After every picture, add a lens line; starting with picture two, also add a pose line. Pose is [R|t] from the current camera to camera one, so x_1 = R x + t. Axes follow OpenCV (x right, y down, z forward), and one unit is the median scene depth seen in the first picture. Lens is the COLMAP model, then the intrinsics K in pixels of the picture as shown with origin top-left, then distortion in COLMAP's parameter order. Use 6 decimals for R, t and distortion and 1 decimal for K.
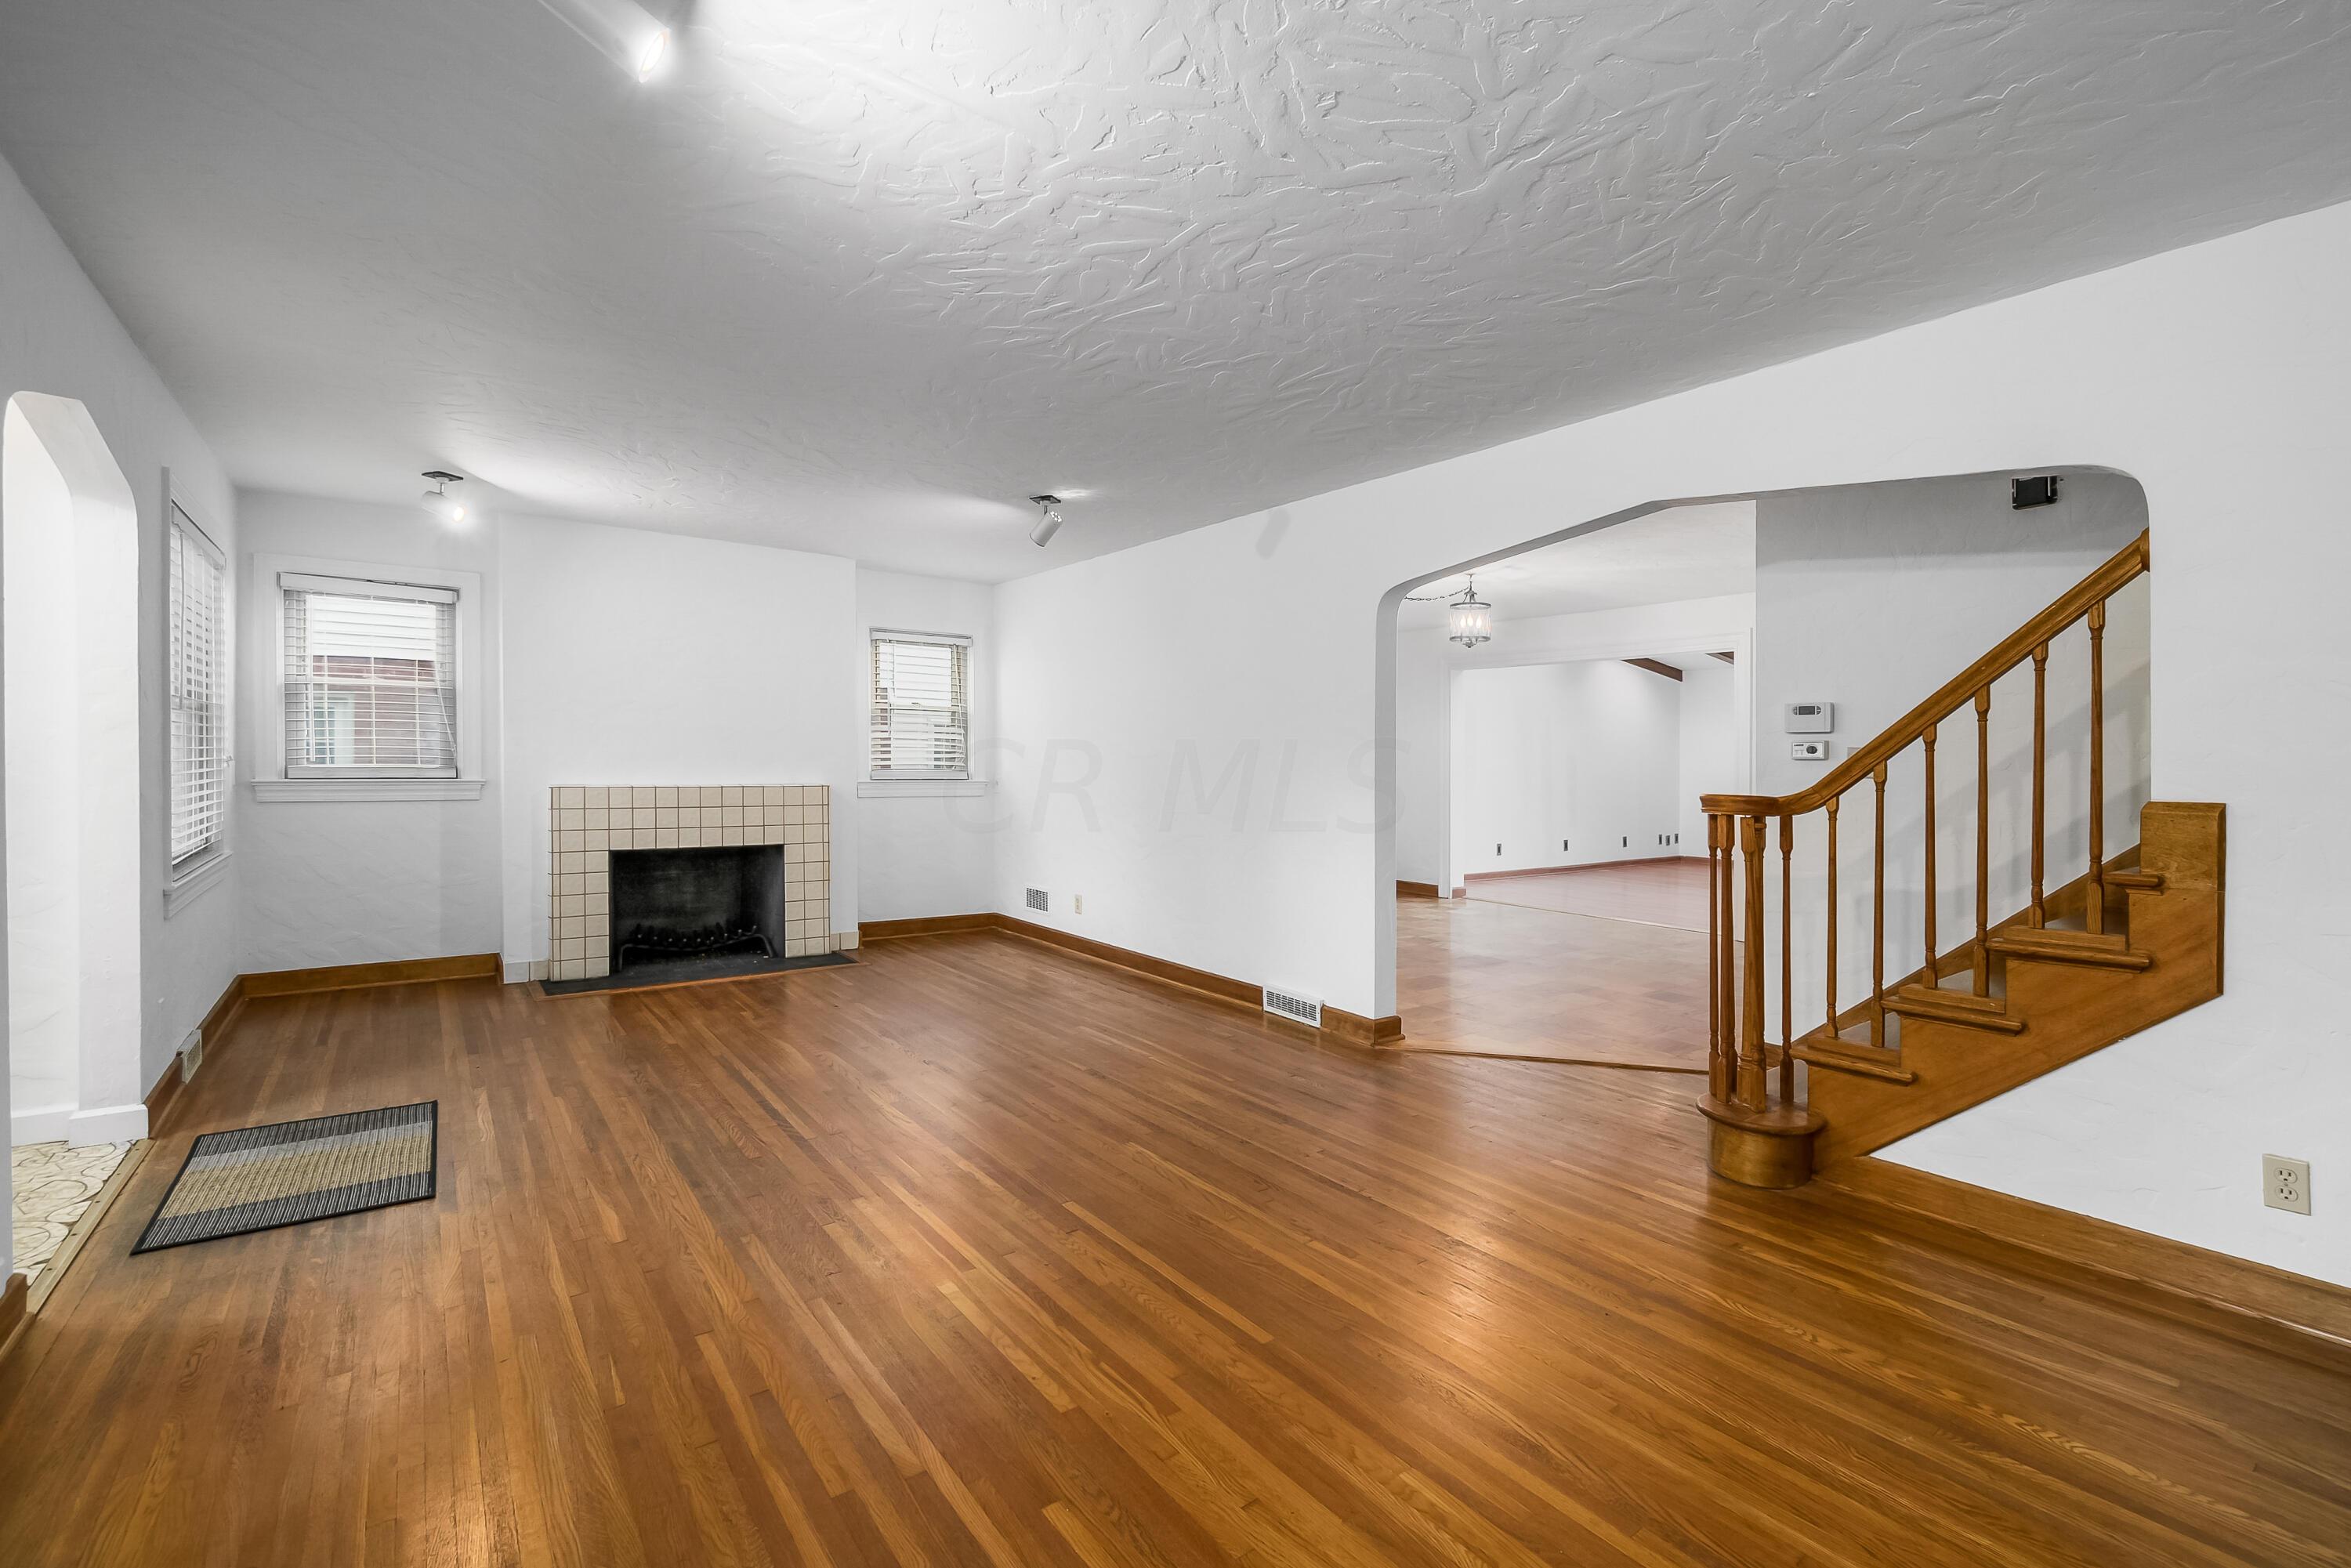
lens RADIAL K [[1019.6, 0, 1153.9], [0, 1019.6, 770.5], [0, 0, 1]] dist [-0.004231, 0.000199]
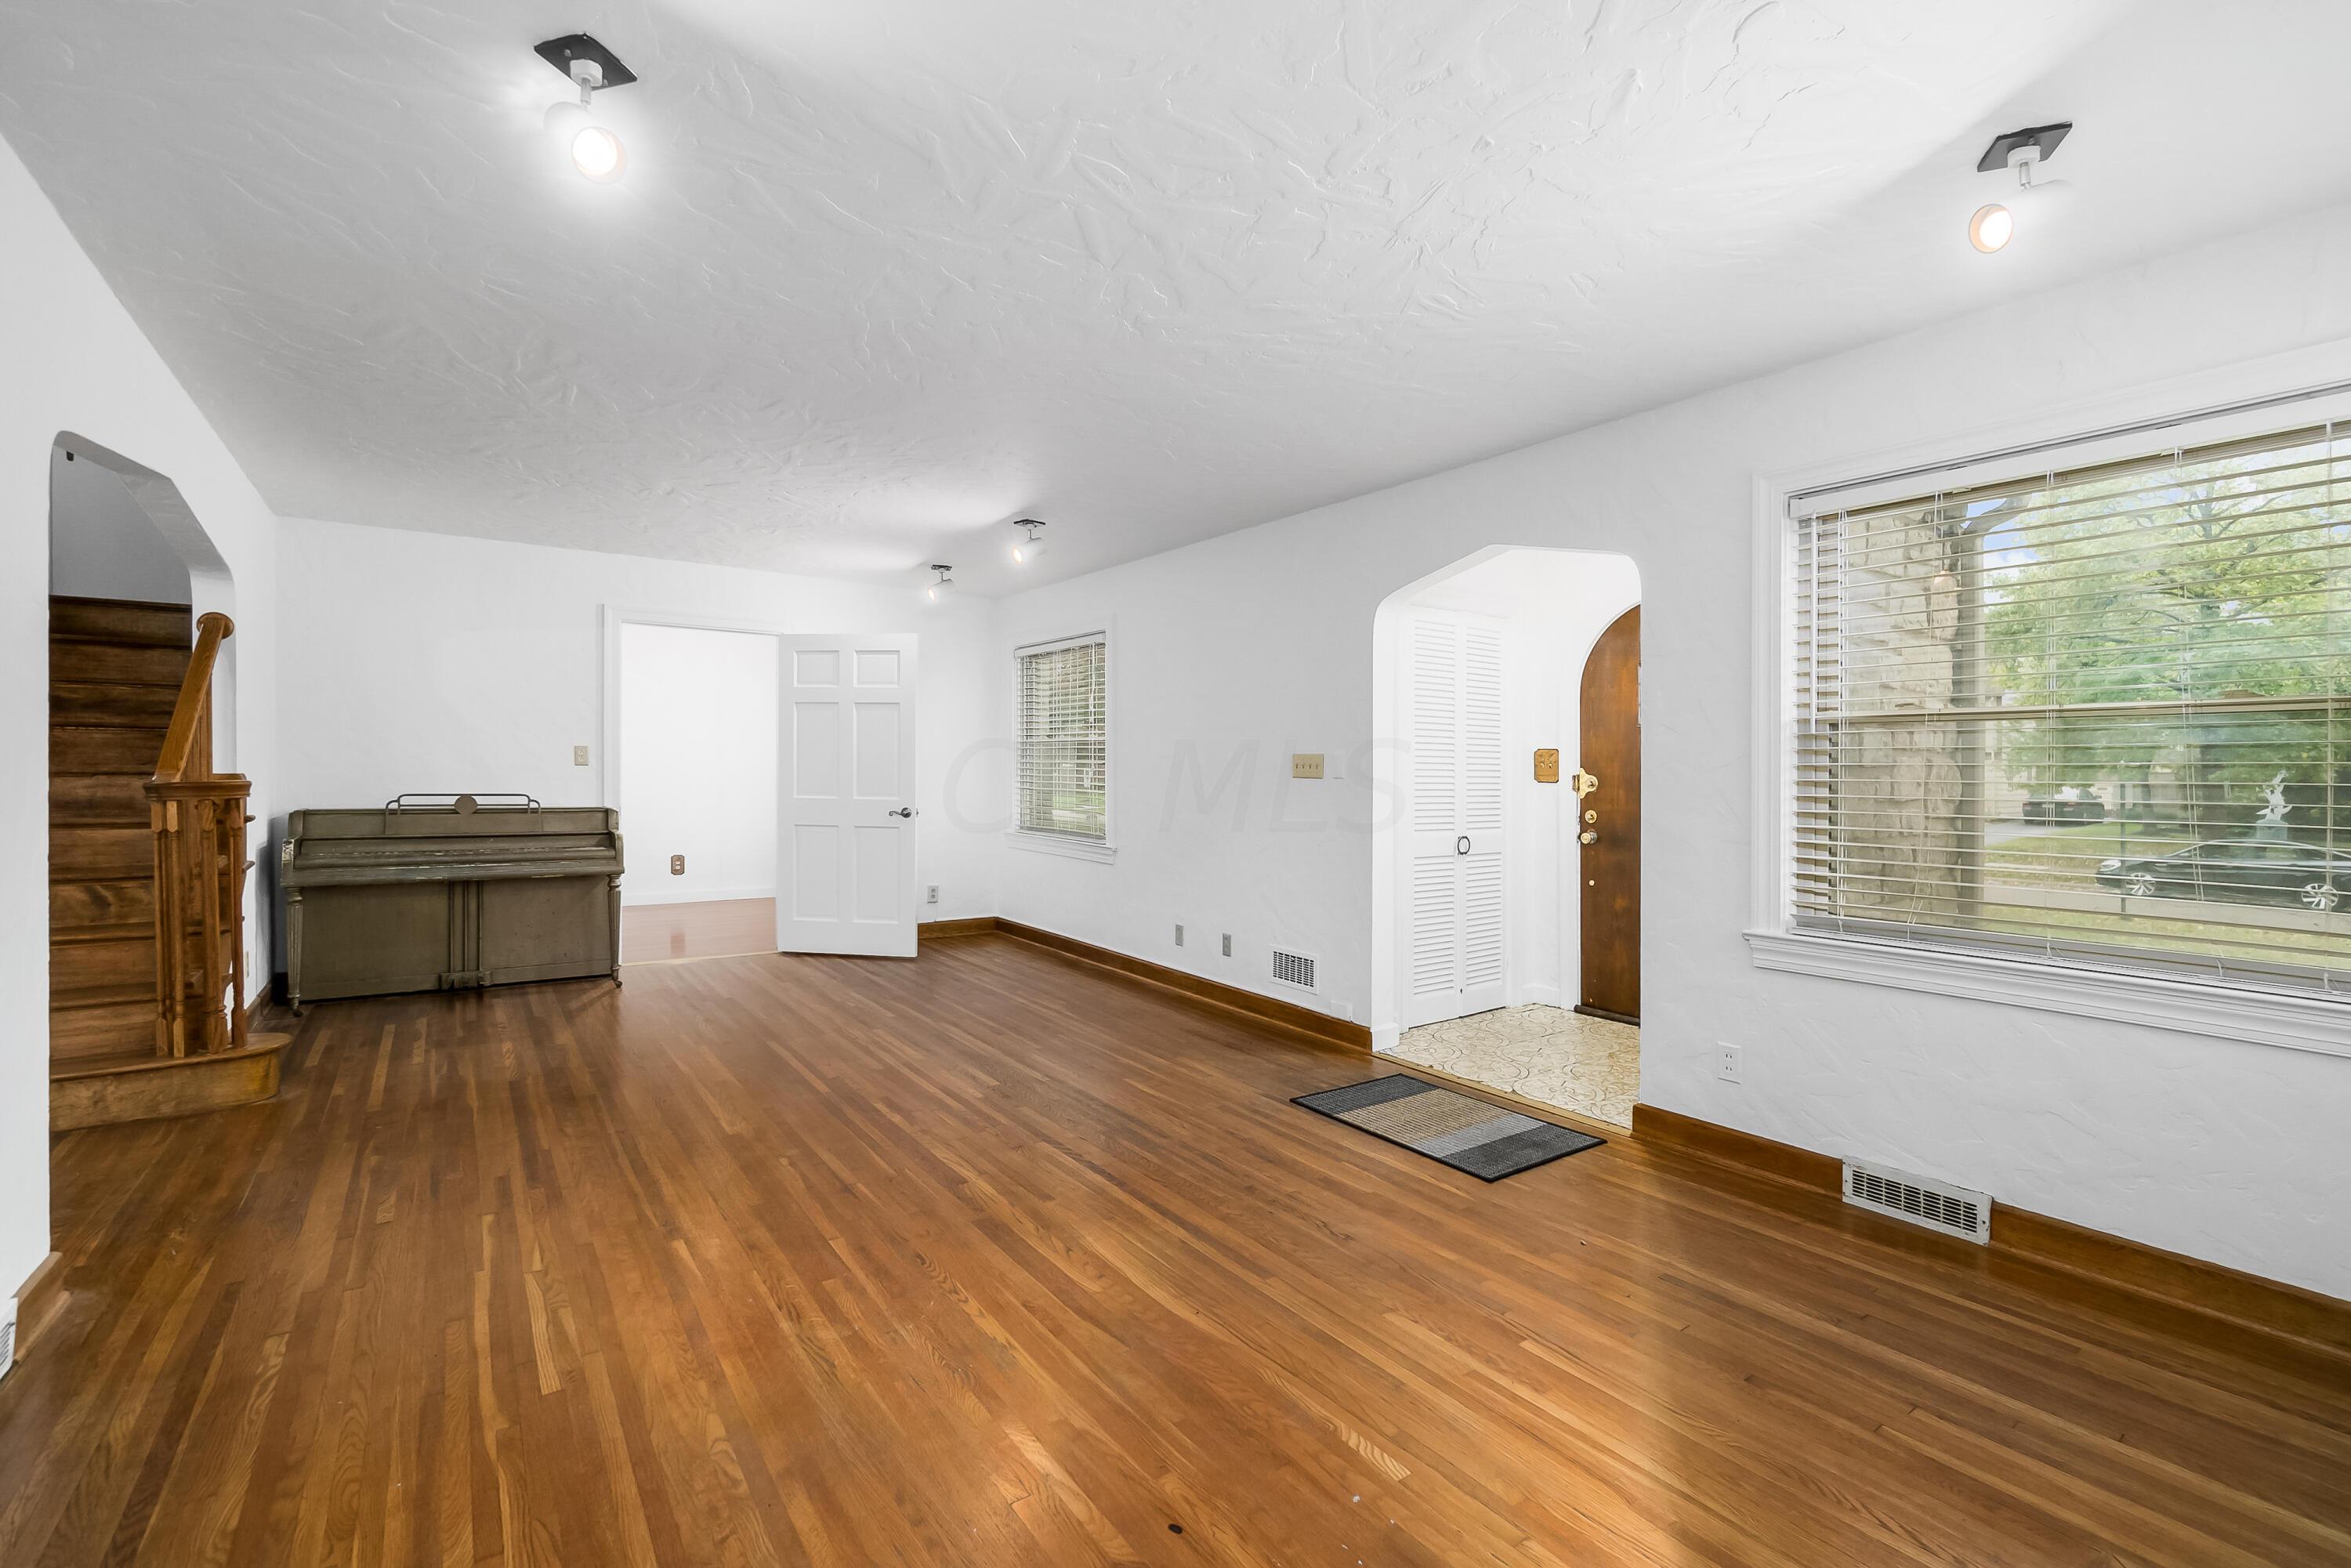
lens RADIAL K [[1016.0, 0, 1167.4], [0, 1016.0, 756.5], [0, 0, 1]] dist [-0.002404, 0.000551]
pose [[-0.999543, -0.029640, 0.005982, -0.327271], [-0.029668, 0.999548, -0.004787, -0.019074], [-0.005837, -0.004962, -0.999971, 1.442129]]
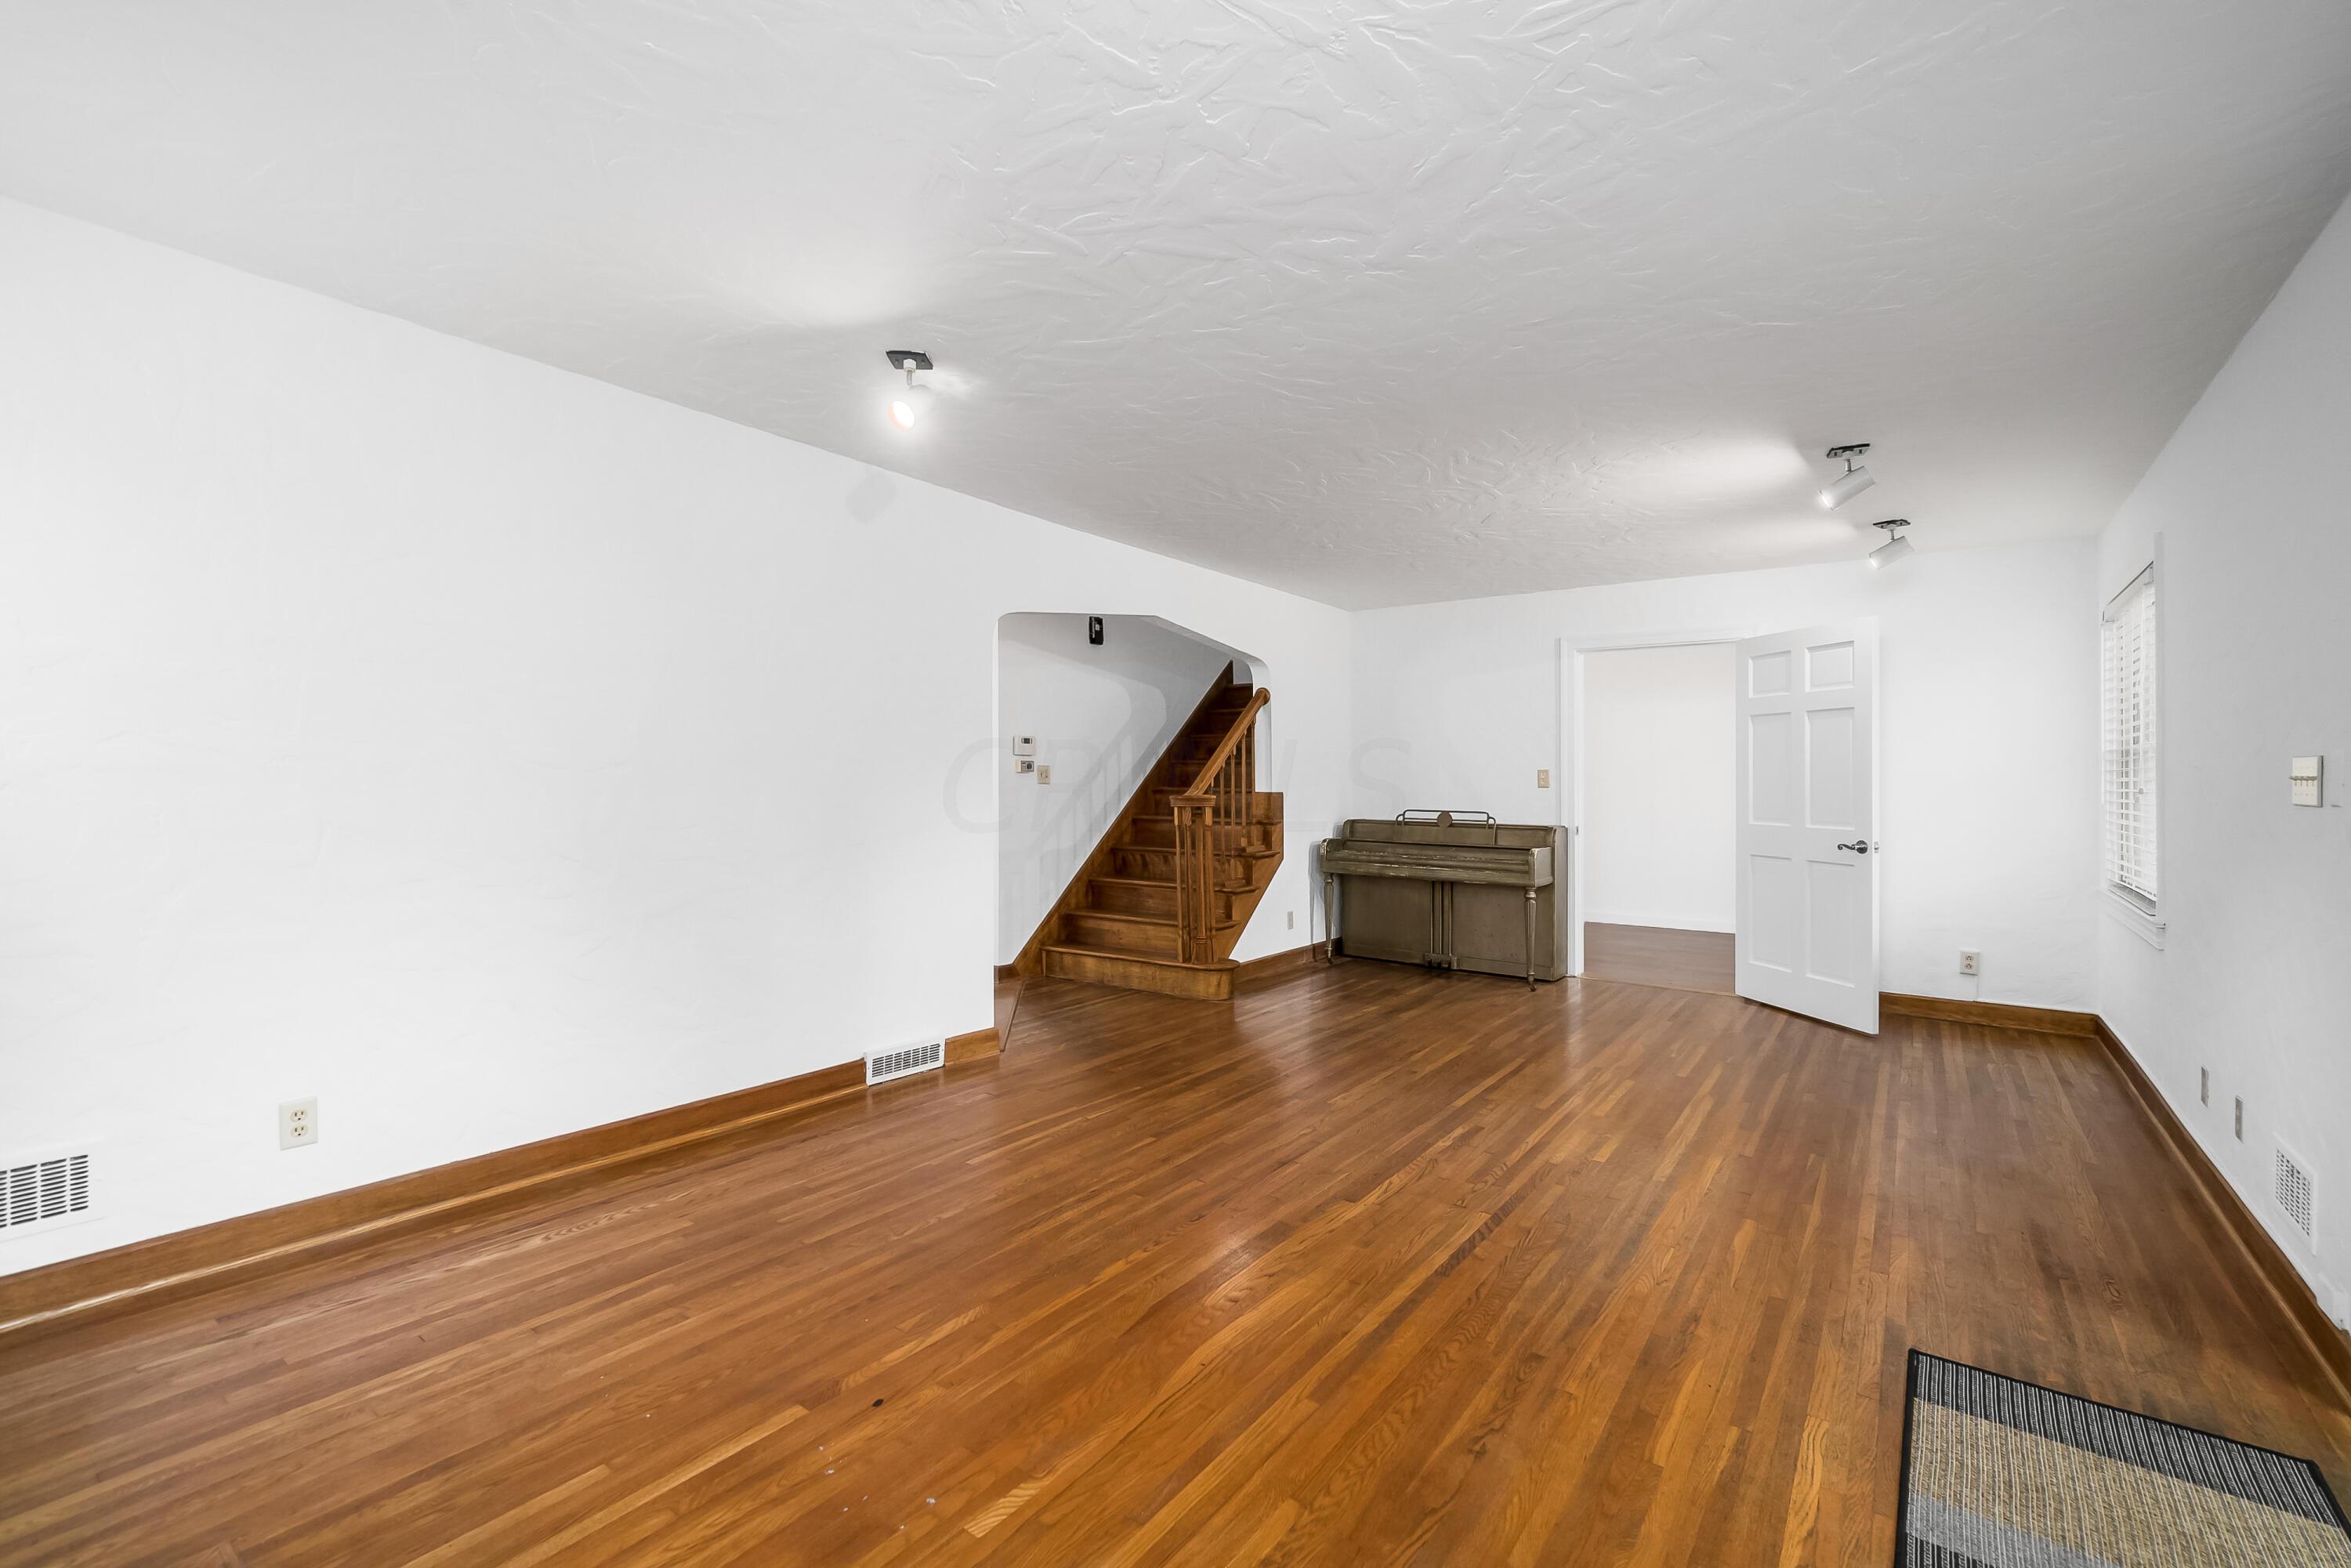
lens RADIAL K [[1026.8, 0, 1165.5], [0, 1026.8, 799.1], [0, 0, 1]] dist [-0.001850, 0.000130]
pose [[-0.304006, -0.038104, 0.951908, -0.781337], [-0.008387, 0.999268, 0.037322, -0.025083], [-0.952633, 0.003362, -0.304103, 1.099196]]
